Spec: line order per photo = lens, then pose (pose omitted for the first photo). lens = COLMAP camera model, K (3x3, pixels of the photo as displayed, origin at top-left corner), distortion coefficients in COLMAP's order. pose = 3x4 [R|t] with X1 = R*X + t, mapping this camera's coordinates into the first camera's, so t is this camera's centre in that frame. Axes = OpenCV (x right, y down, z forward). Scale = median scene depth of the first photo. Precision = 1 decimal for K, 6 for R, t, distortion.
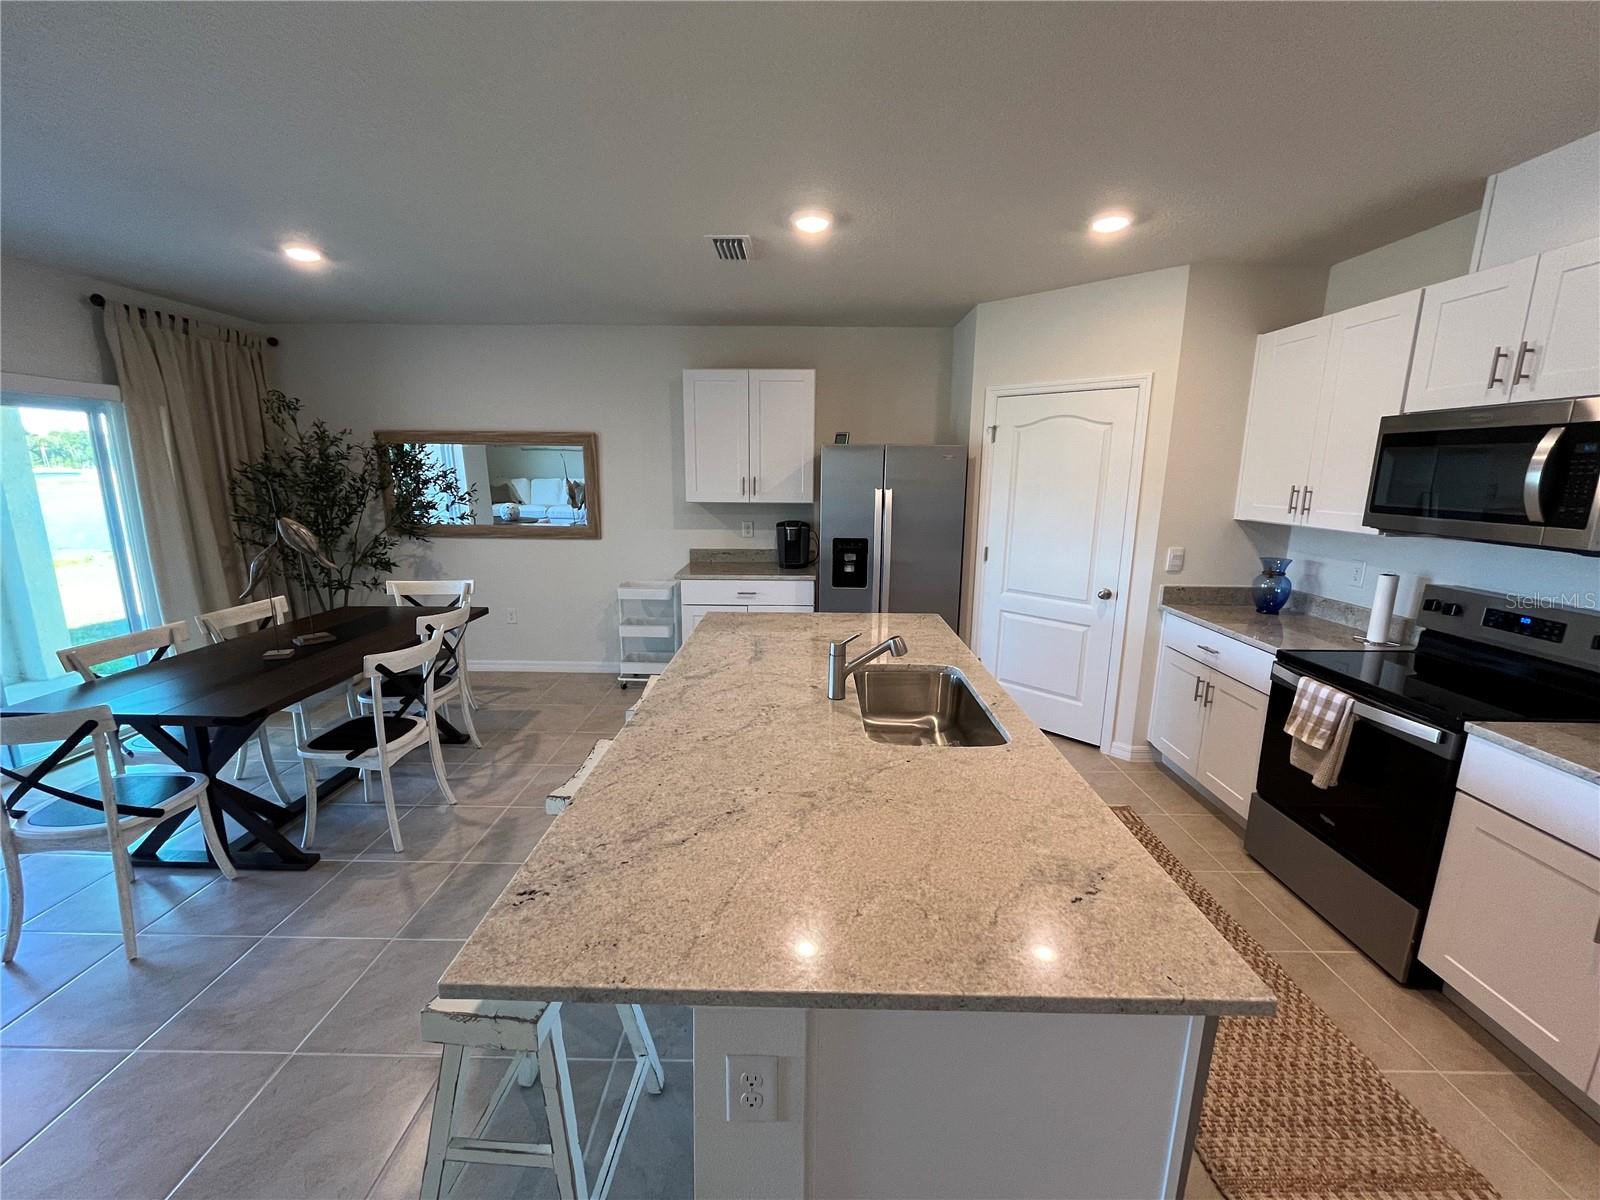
lens RADIAL K [[650.5, 0, 796.4], [0, 650.5, 598.3], [0, 0, 1]] dist [-0.003278, -0.000355]
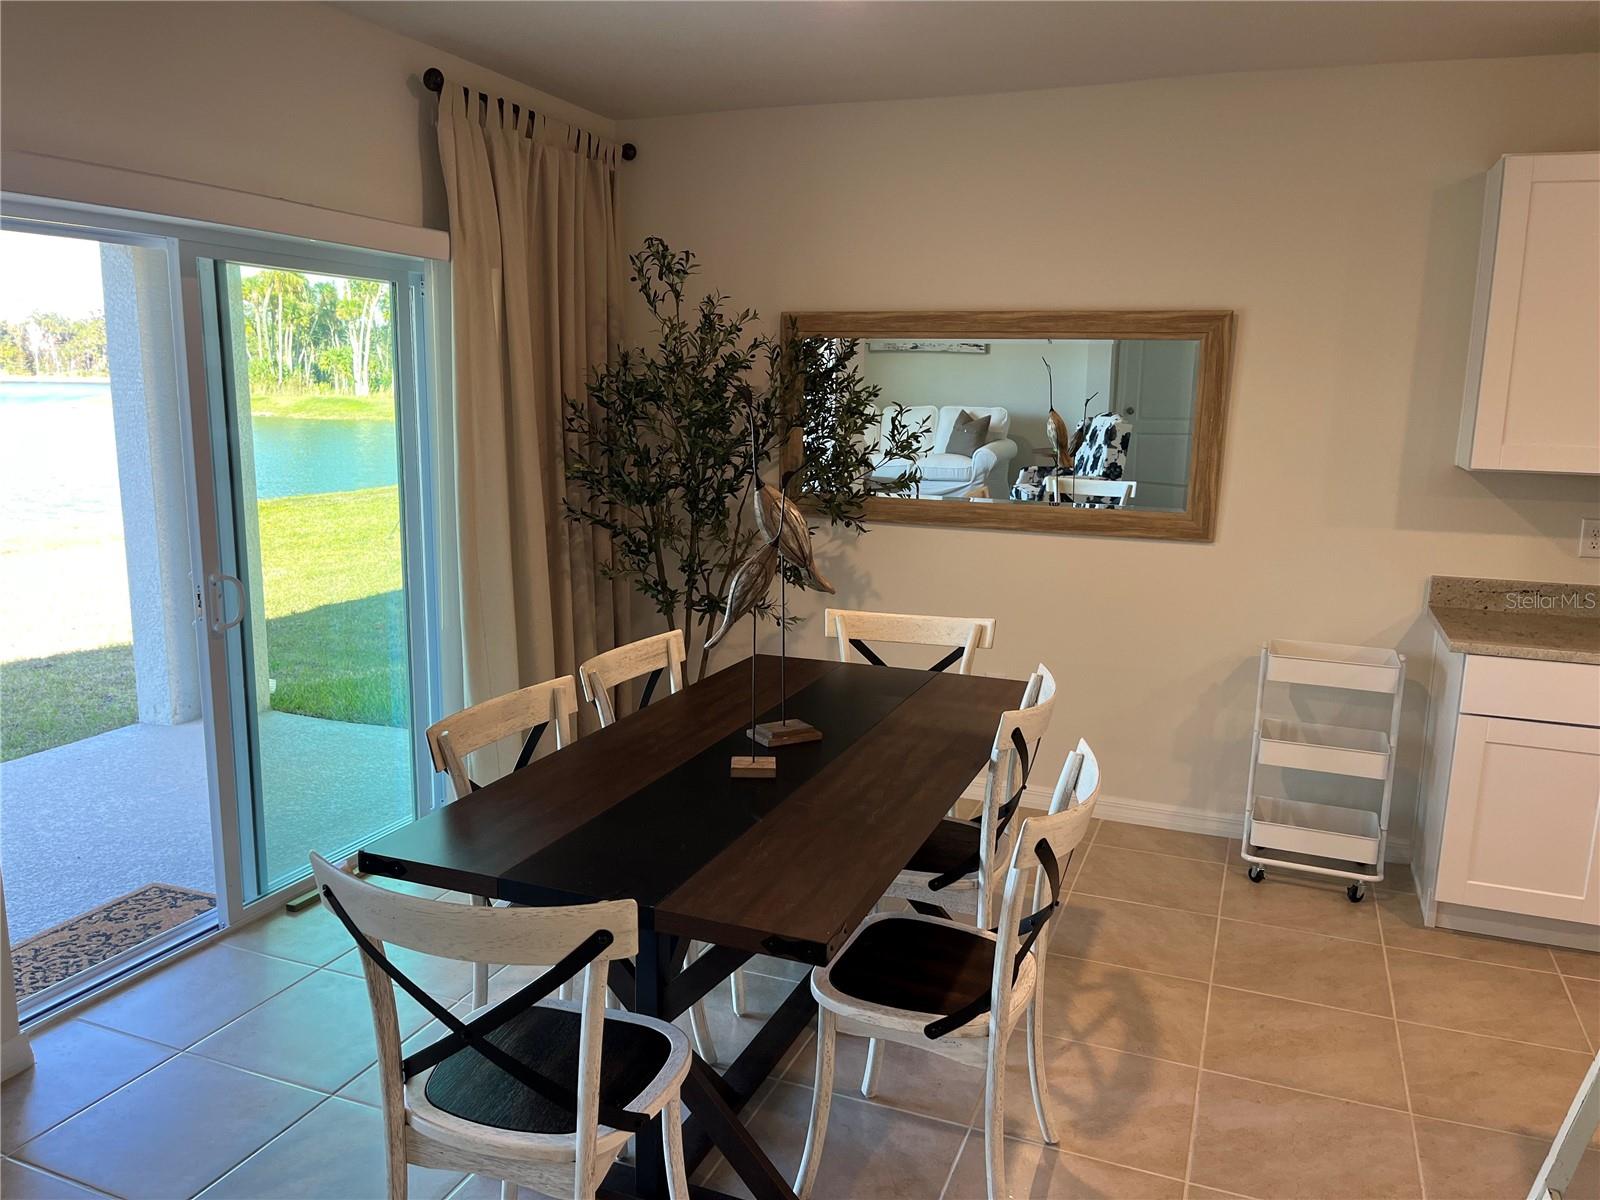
lens RADIAL K [[1210.8, 0, 795.3], [0, 1210.8, 604.4], [0, 0, 1]] dist [0.055590, -0.061436]
pose [[0.933046, 0.072649, -0.352346, -0.334192], [-0.080136, 0.996761, -0.006690, -0.022646], [0.350719, 0.034478, 0.935846, 0.116376]]
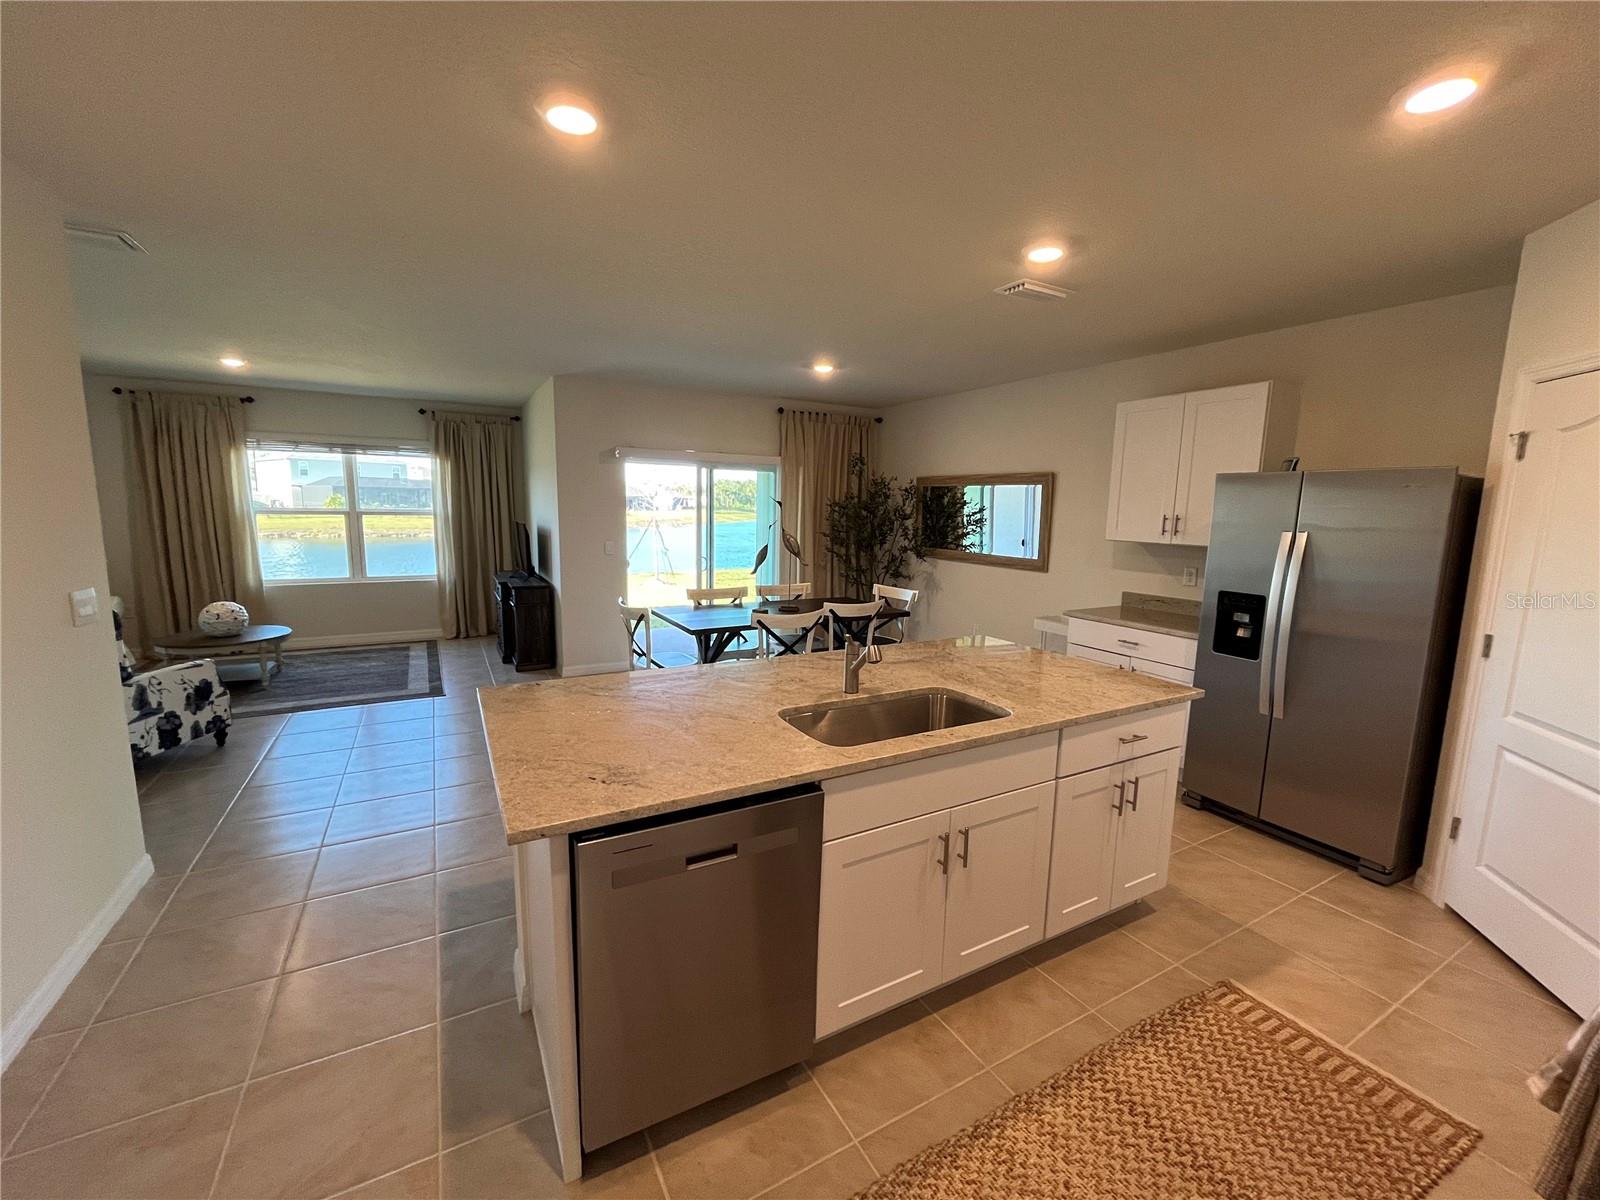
lens RADIAL K [[650.5, 0, 796.4], [0, 650.5, 598.3], [0, 0, 1]] dist [-0.003278, -0.000355]
pose [[0.498345, 0.124624, -0.857975, 0.494636], [-0.184820, 0.982138, 0.035308, -0.015898], [0.847050, 0.140975, 0.512476, 0.159775]]
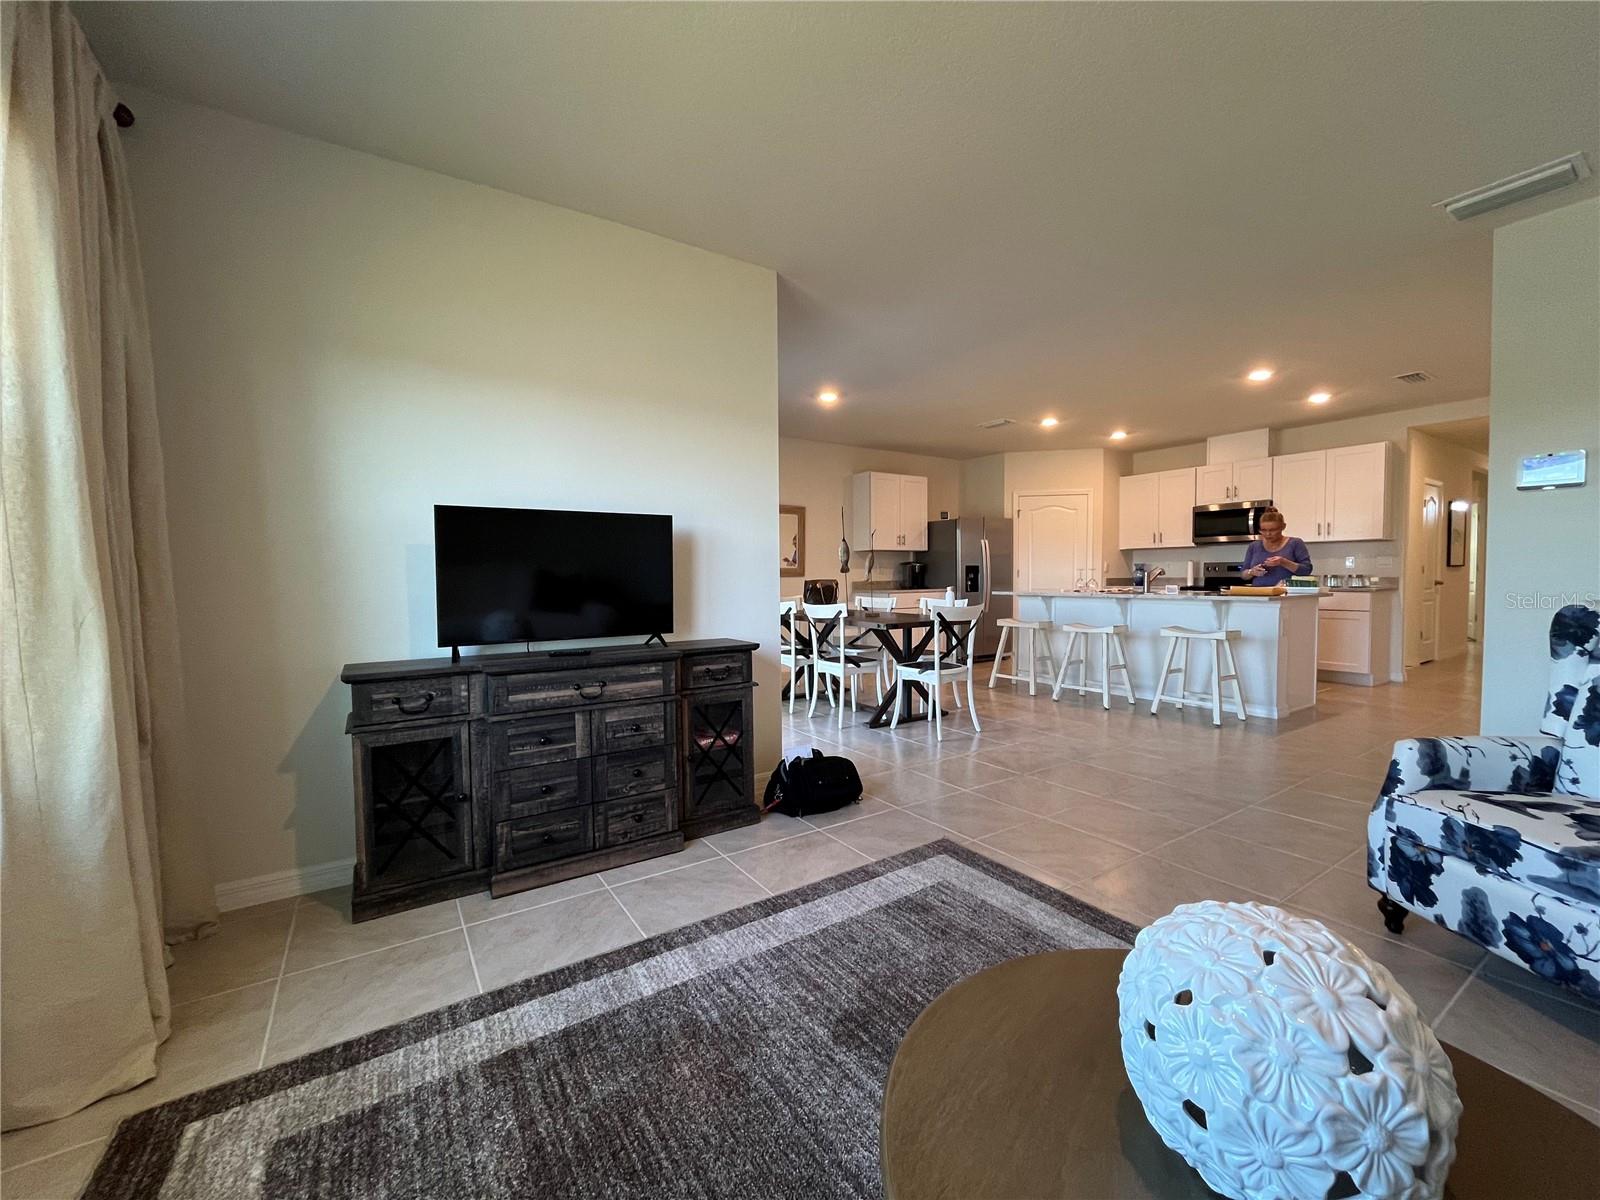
lens RADIAL K [[650.5, 0, 796.4], [0, 650.5, 598.3], [0, 0, 1]] dist [-0.003278, -0.000355]
pose [[0.826168, -0.036695, 0.562227, -1.430297], [0.125832, 0.984689, -0.120637, 0.168326], [-0.549192, 0.170413, 0.818137, -0.246840]]
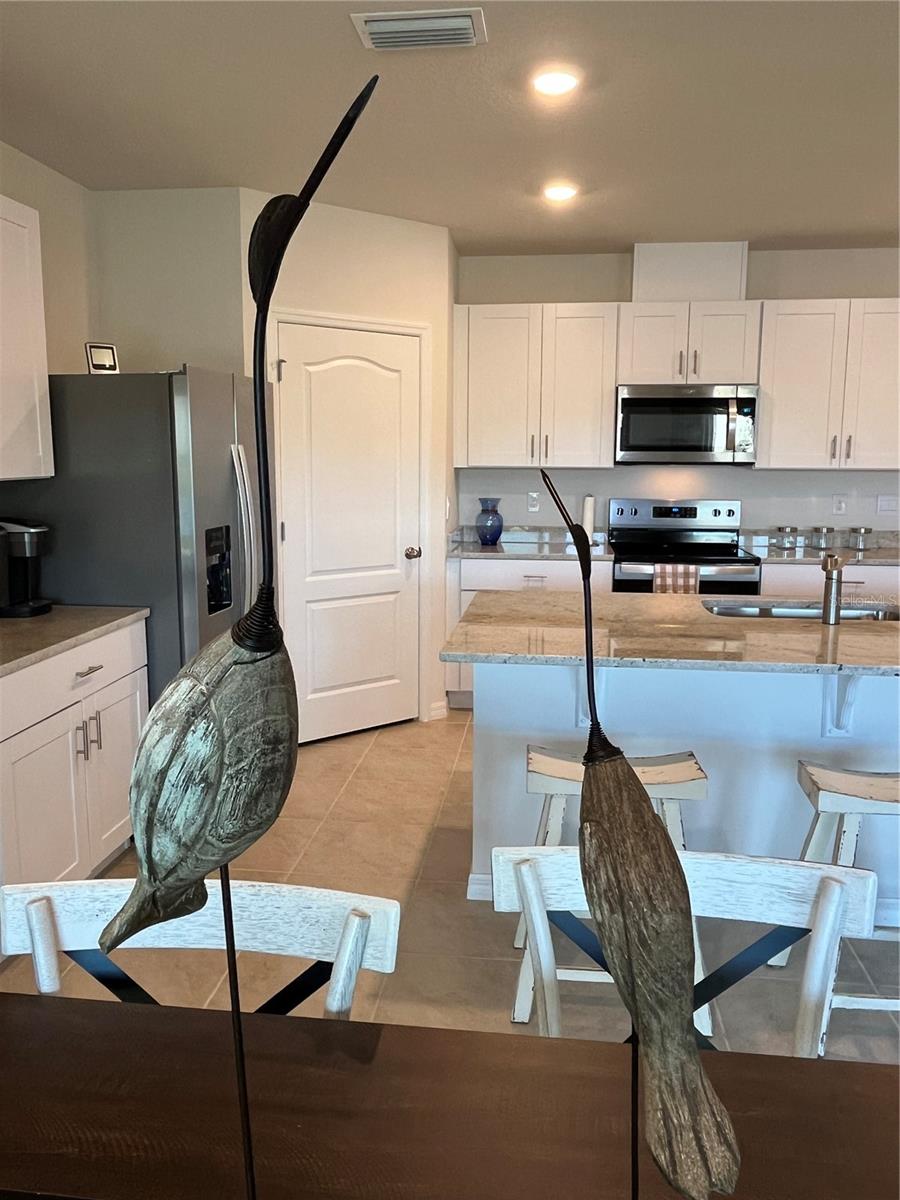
lens RADIAL K [[888.8, 0, 450.0], [0, 888.8, 600.0], [0, 0, 1]] dist [-0.000617, 0.000249]
pose [[0.098600, -0.171429, 0.980250, -0.721276], [0.192284, 0.969768, 0.150254, -0.111843], [-0.976373, 0.173672, 0.128582, 0.719768]]
